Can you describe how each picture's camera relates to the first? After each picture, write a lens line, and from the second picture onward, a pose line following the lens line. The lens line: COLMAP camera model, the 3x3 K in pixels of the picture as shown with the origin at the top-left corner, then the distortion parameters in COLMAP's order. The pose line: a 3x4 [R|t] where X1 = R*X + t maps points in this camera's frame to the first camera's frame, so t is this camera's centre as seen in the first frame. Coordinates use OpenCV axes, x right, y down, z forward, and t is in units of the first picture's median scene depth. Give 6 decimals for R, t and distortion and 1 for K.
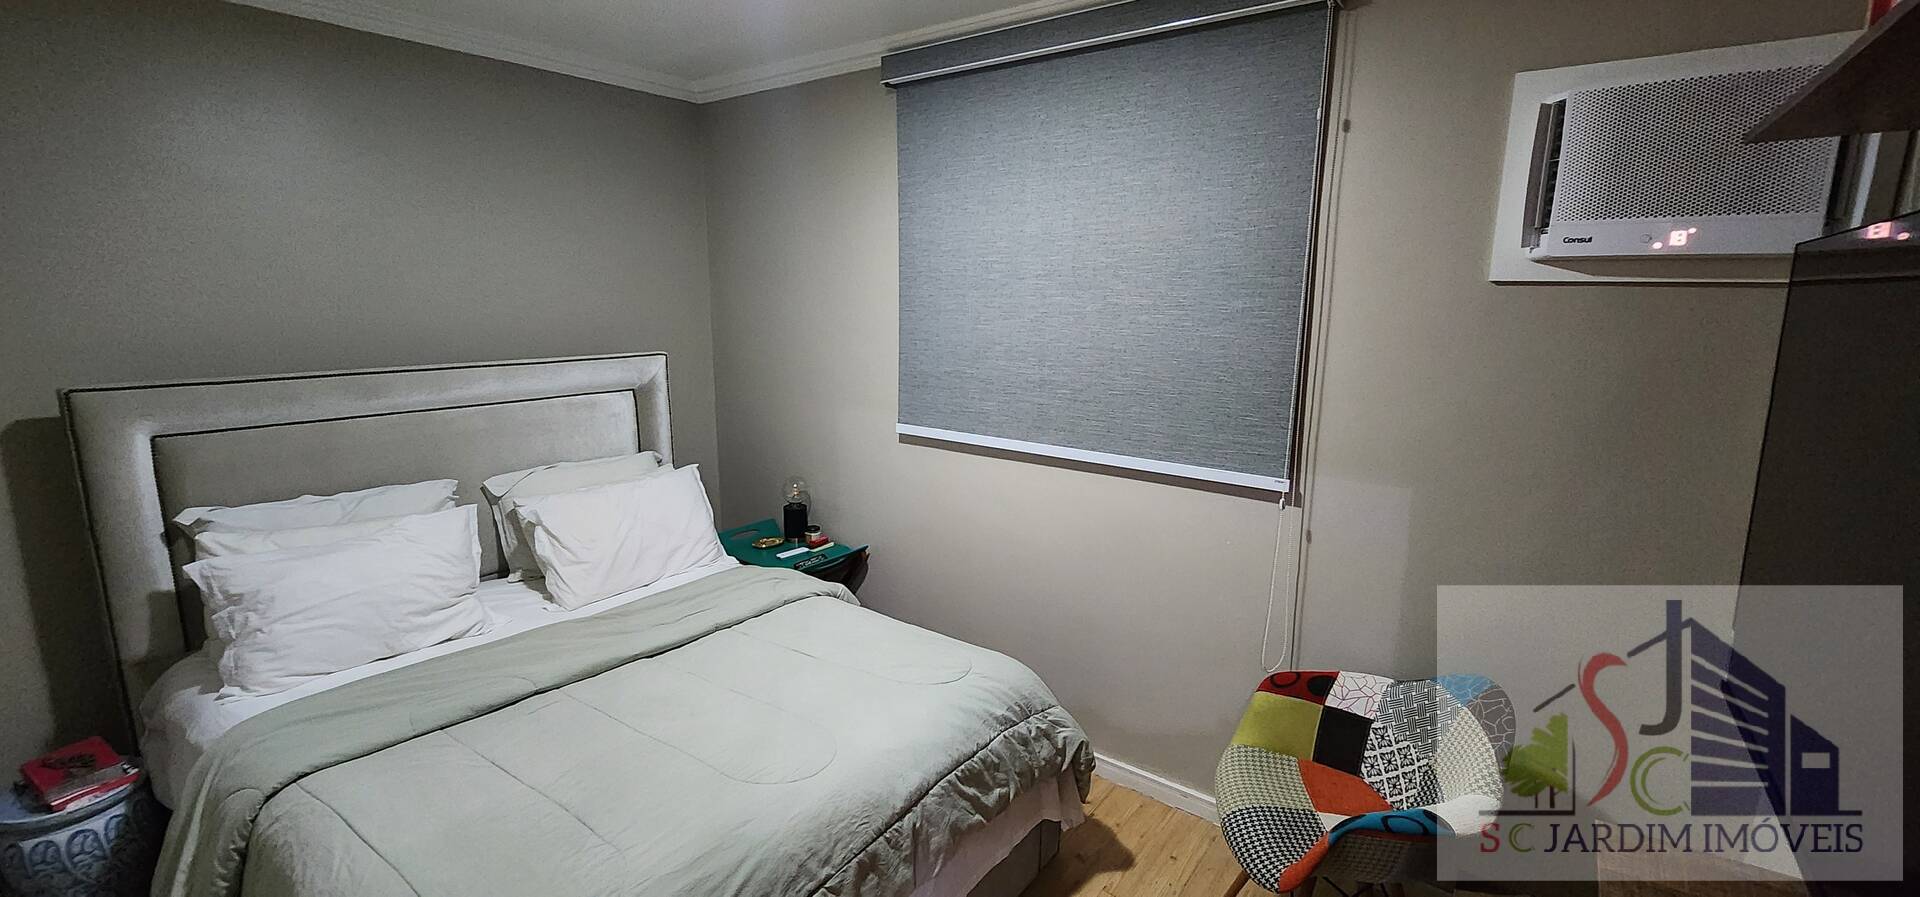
lens RADIAL K [[792.0, 0, 960.0], [0, 792.0, 438.4], [0, 0, 1]] dist [-0.009986, 0.003031]
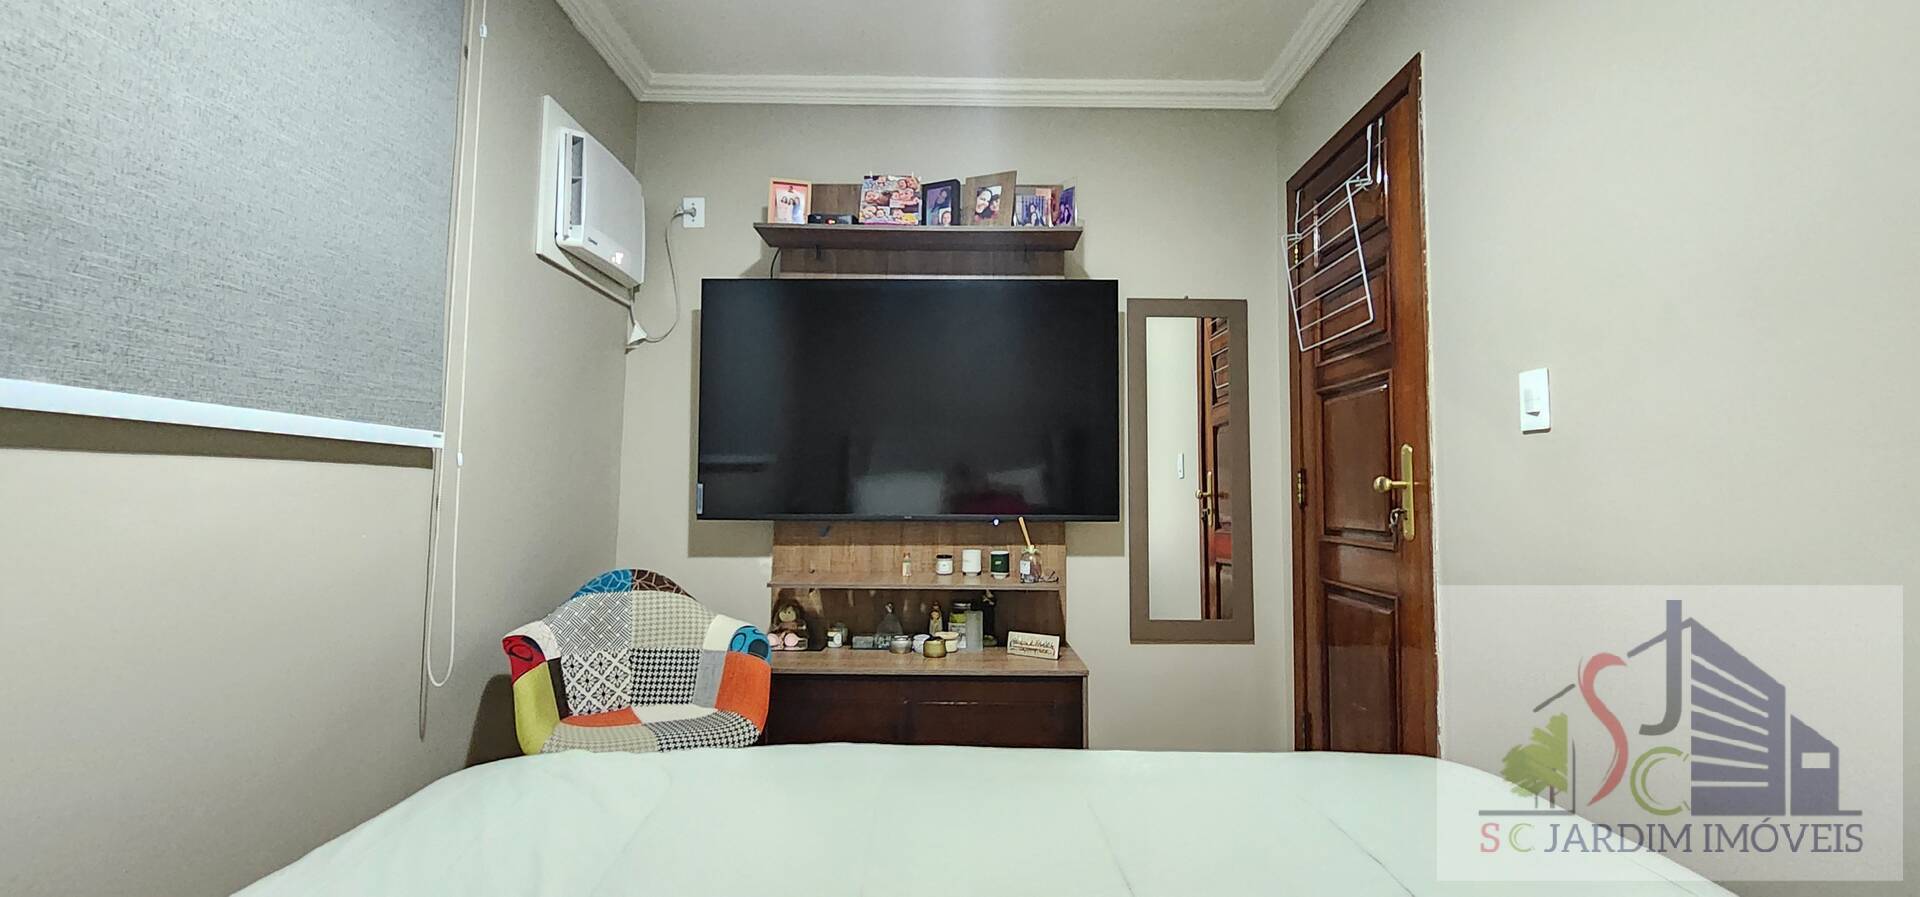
lens RADIAL K [[792.0, 0, 960.0], [0, 792.0, 438.4], [0, 0, 1]] dist [-0.009986, 0.003031]
pose [[-0.602005, 0.043268, 0.797320, -0.473742], [0.132651, 0.990075, 0.046428, 0.077539], [-0.787397, 0.133716, -0.601769, 0.911616]]
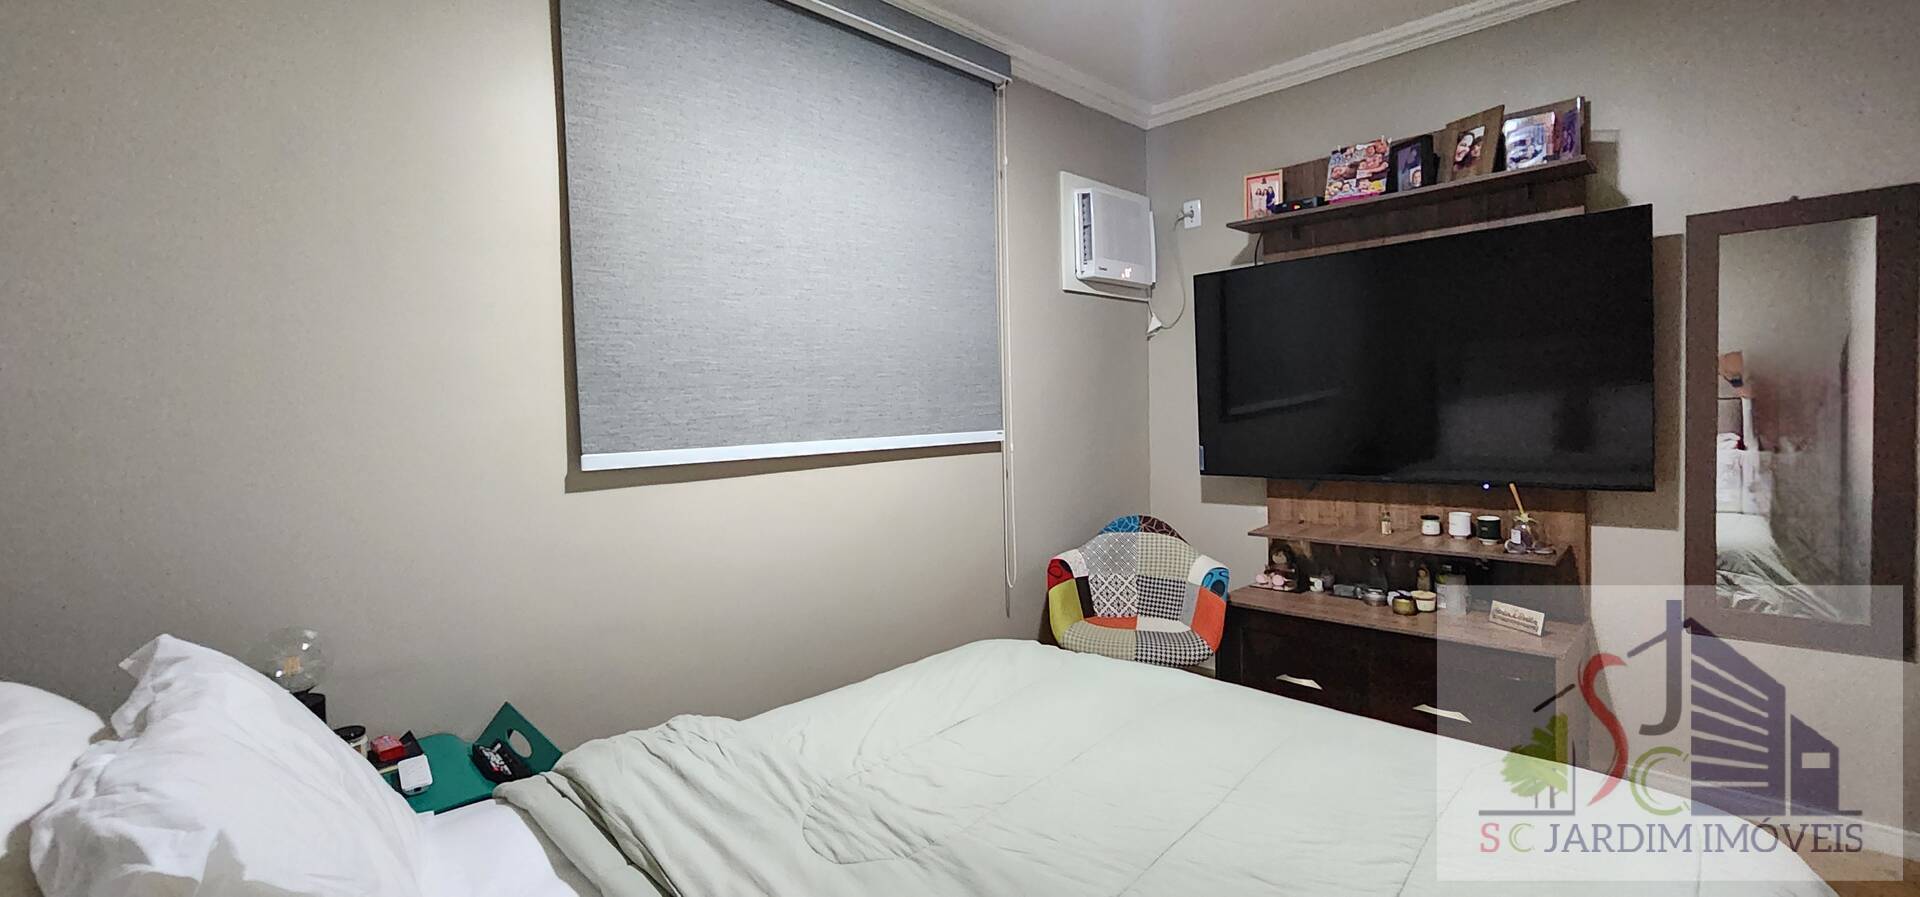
lens RADIAL K [[792.0, 0, 960.0], [0, 792.0, 438.4], [0, 0, 1]] dist [-0.009986, 0.003031]
pose [[0.142102, -0.052218, 0.988474, -0.748256], [0.211244, 0.977202, 0.021255, 0.018945], [-0.967049, 0.205789, 0.149893, 0.746231]]
